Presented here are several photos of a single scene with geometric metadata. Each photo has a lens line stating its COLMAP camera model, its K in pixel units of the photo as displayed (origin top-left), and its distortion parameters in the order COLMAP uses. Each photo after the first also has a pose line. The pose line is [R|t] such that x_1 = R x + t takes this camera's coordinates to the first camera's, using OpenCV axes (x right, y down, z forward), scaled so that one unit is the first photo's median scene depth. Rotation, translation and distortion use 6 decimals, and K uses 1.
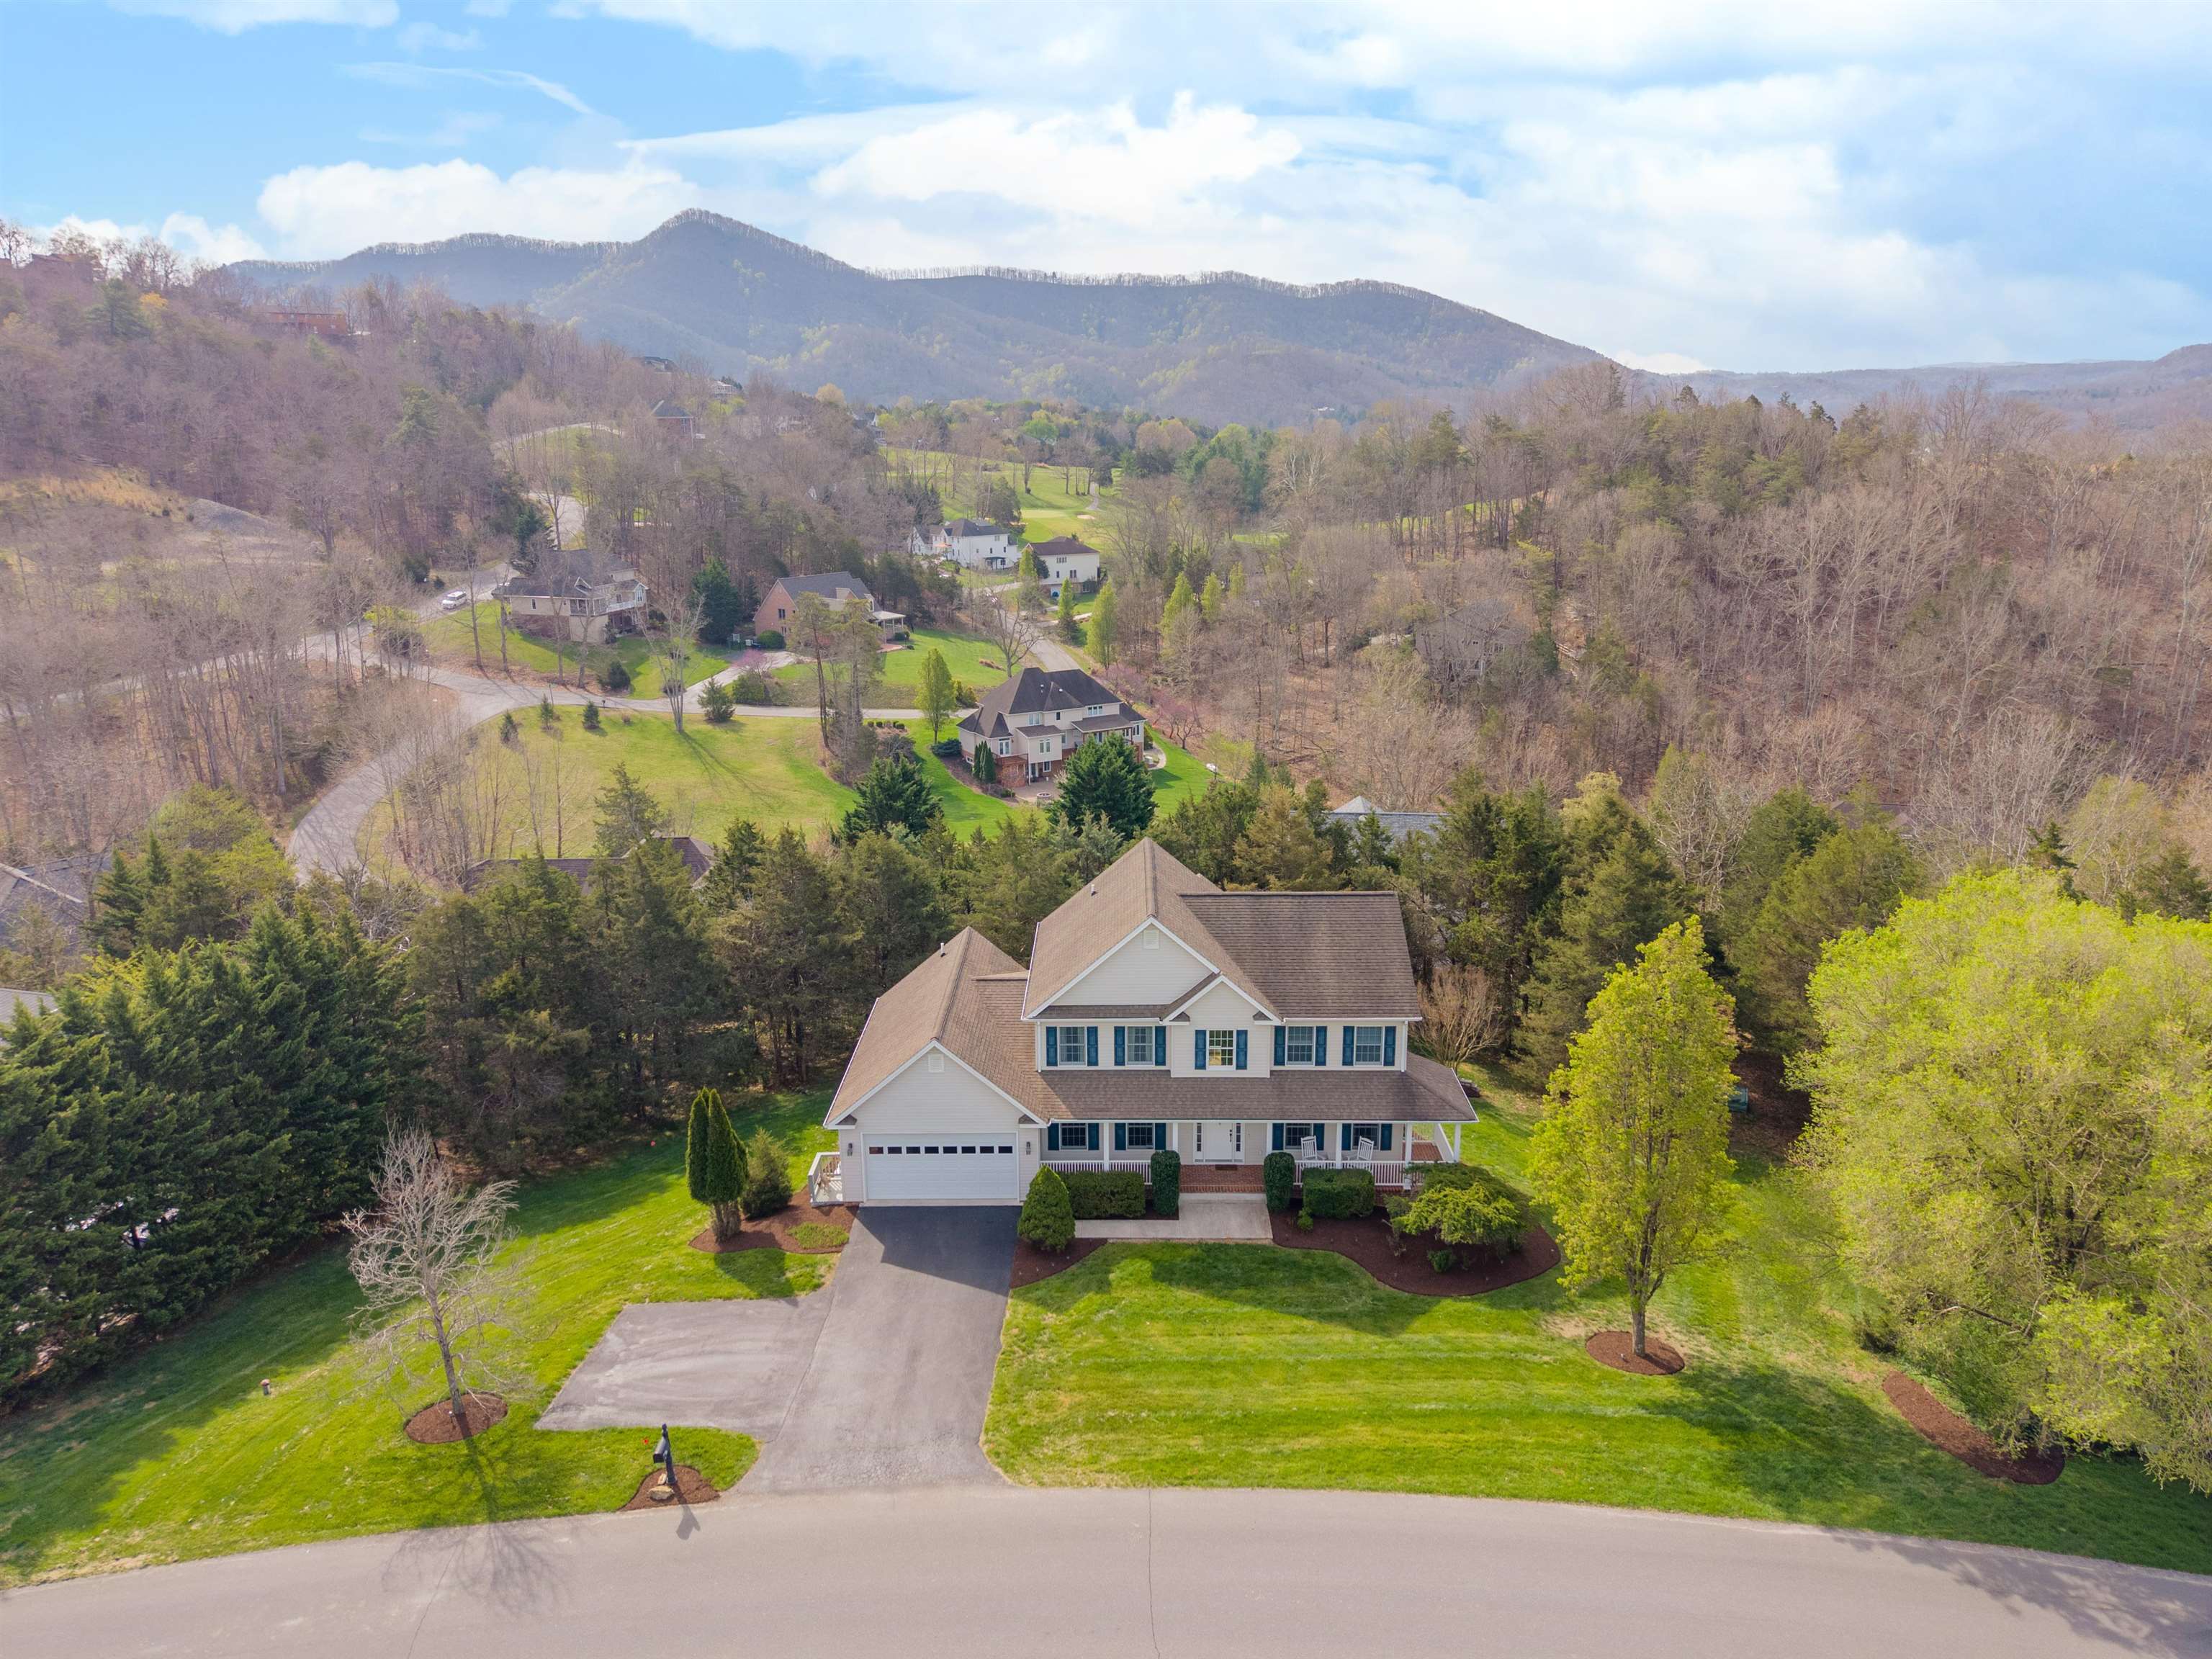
lens RADIAL K [[1488.4, 0, 1112.8], [0, 1488.4, 823.5], [0, 0, 1]] dist [0.020702, -0.018860]
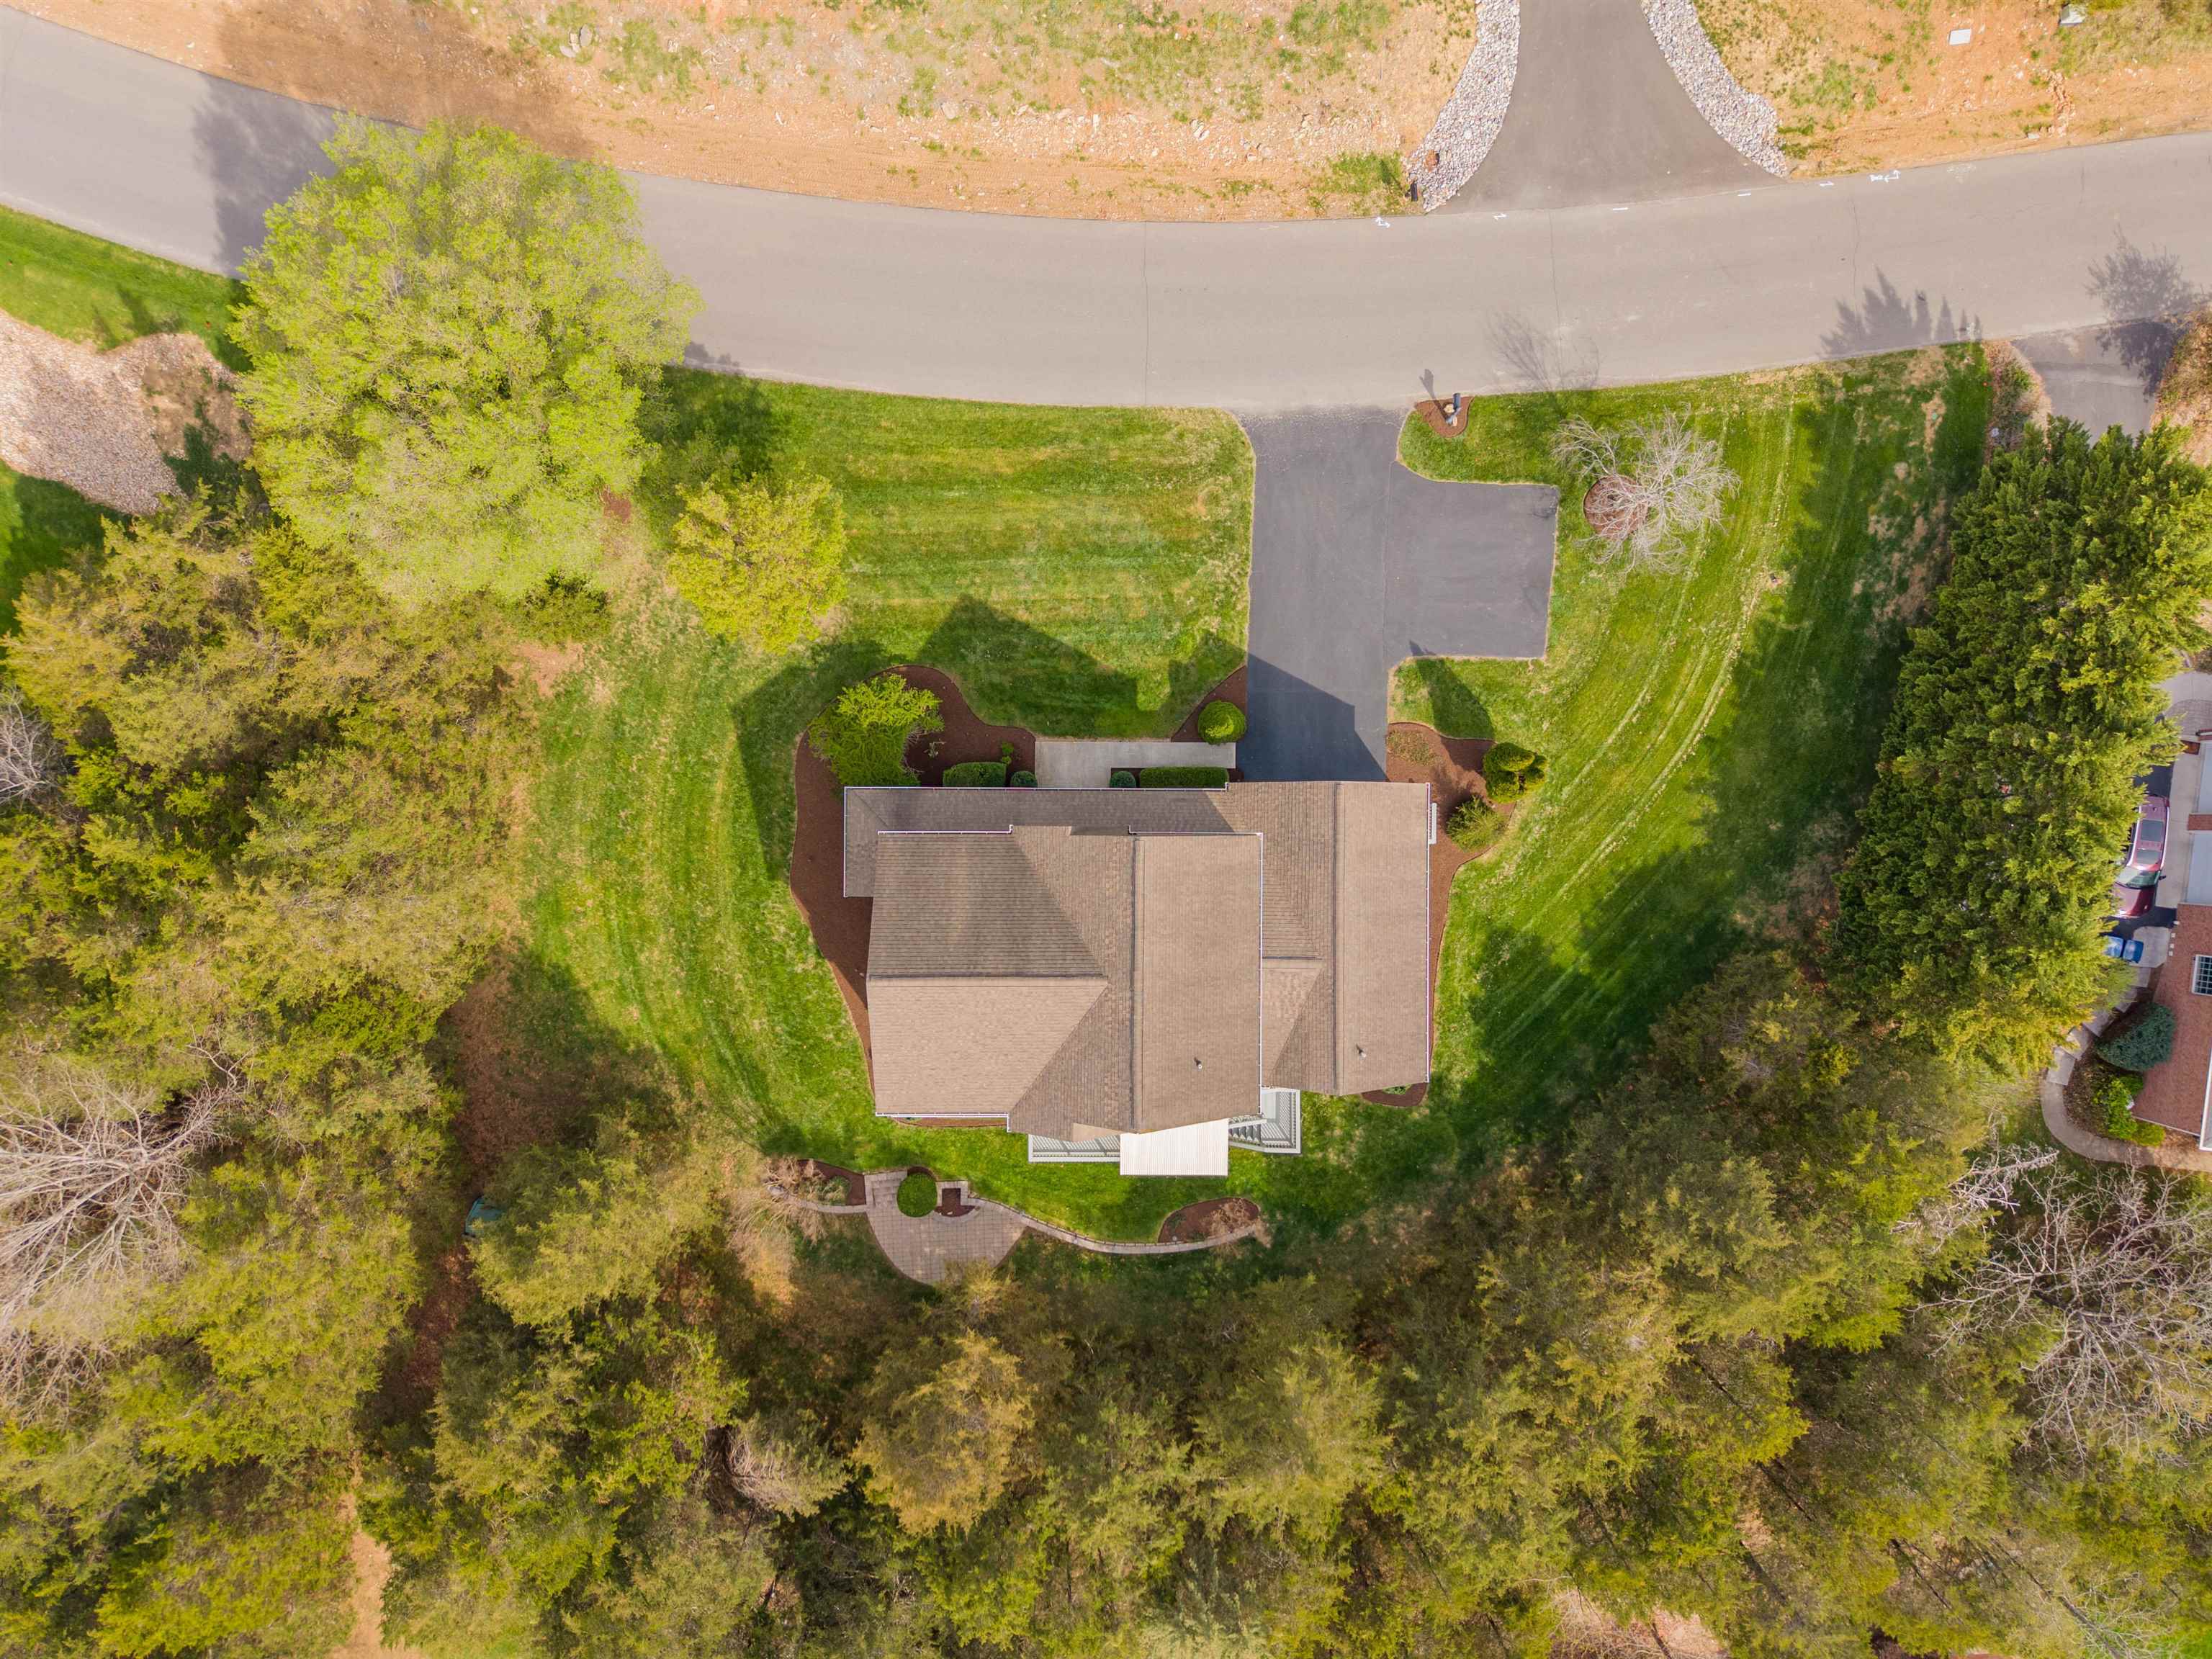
lens RADIAL K [[1488.4, 0, 1112.8], [0, 1488.4, 823.5], [0, 0, 1]] dist [0.020702, -0.018860]
pose [[-0.999965, 0.006515, 0.005162, 0.038743], [0.003269, -0.262783, 0.964849, -0.865983], [0.007643, 0.964833, 0.262753, 0.727531]]
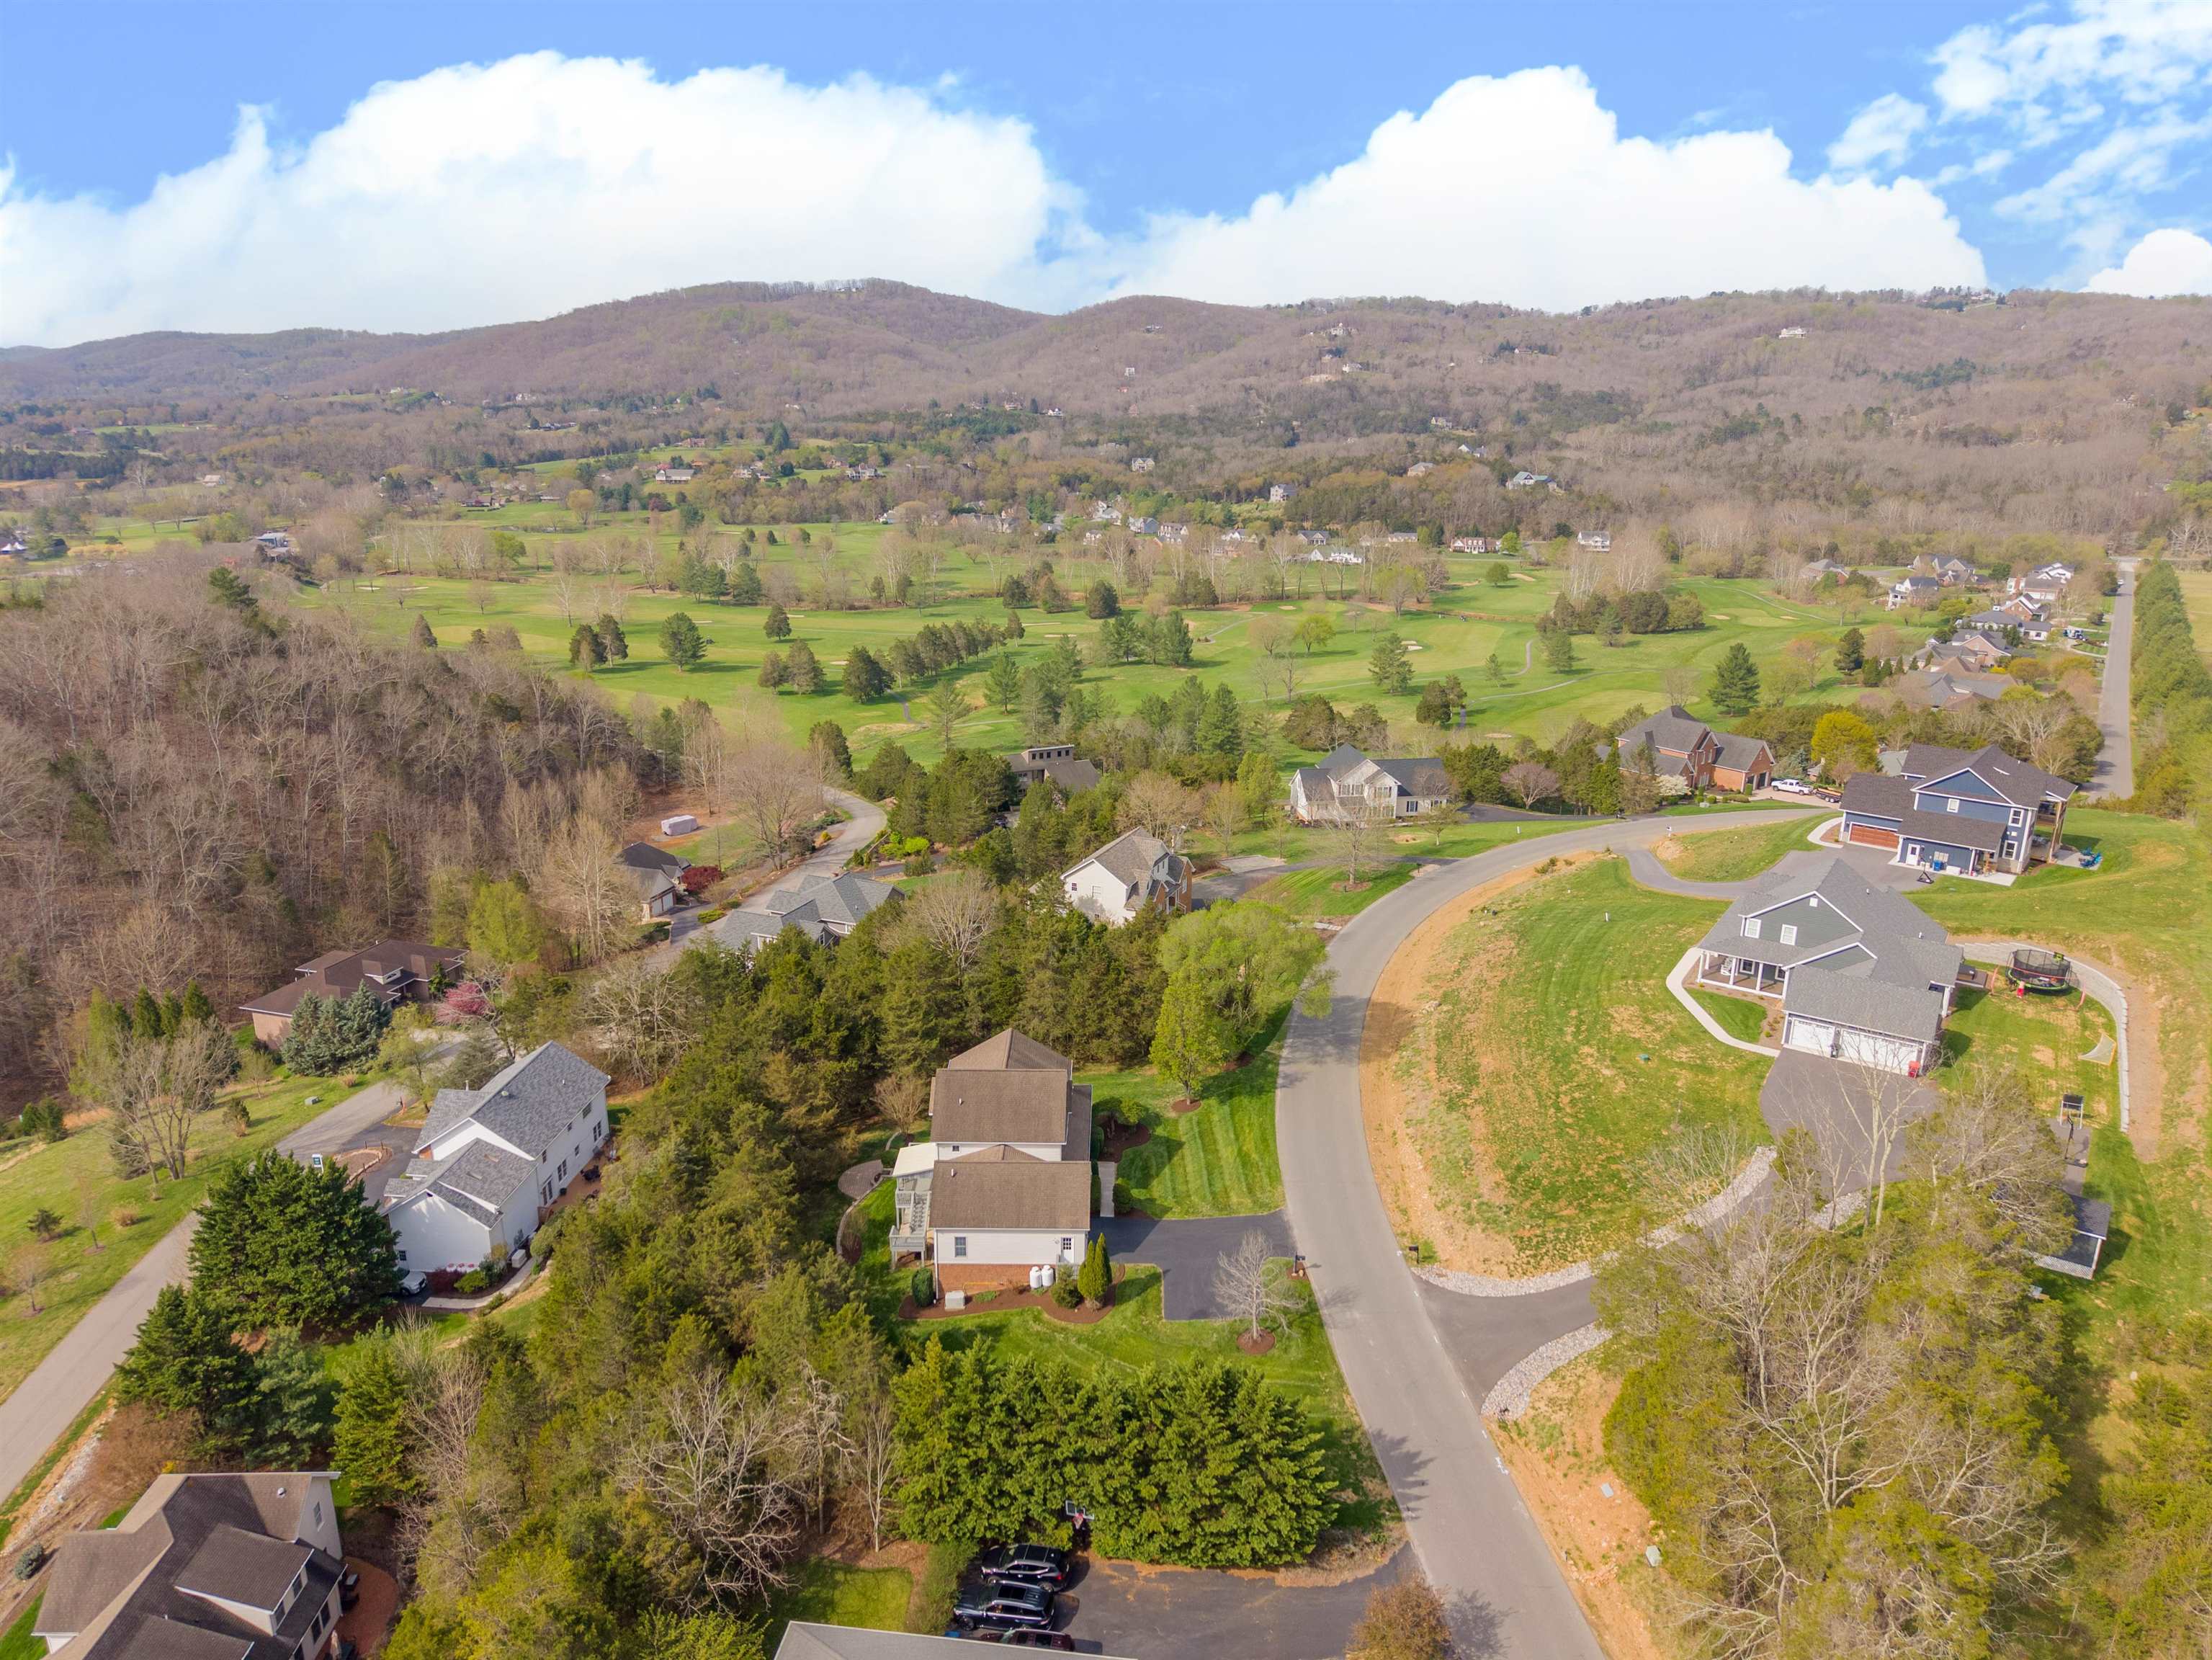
lens RADIAL K [[1485.4, 0, 1106.0], [0, 1485.4, 830.0], [0, 0, 1]] dist [0.013716, -0.008466]
pose [[-0.002068, -0.278847, 0.960333, -1.995378], [0.255266, 0.928373, 0.270117, -0.850422], [-0.966869, 0.245699, 0.069260, 0.691734]]
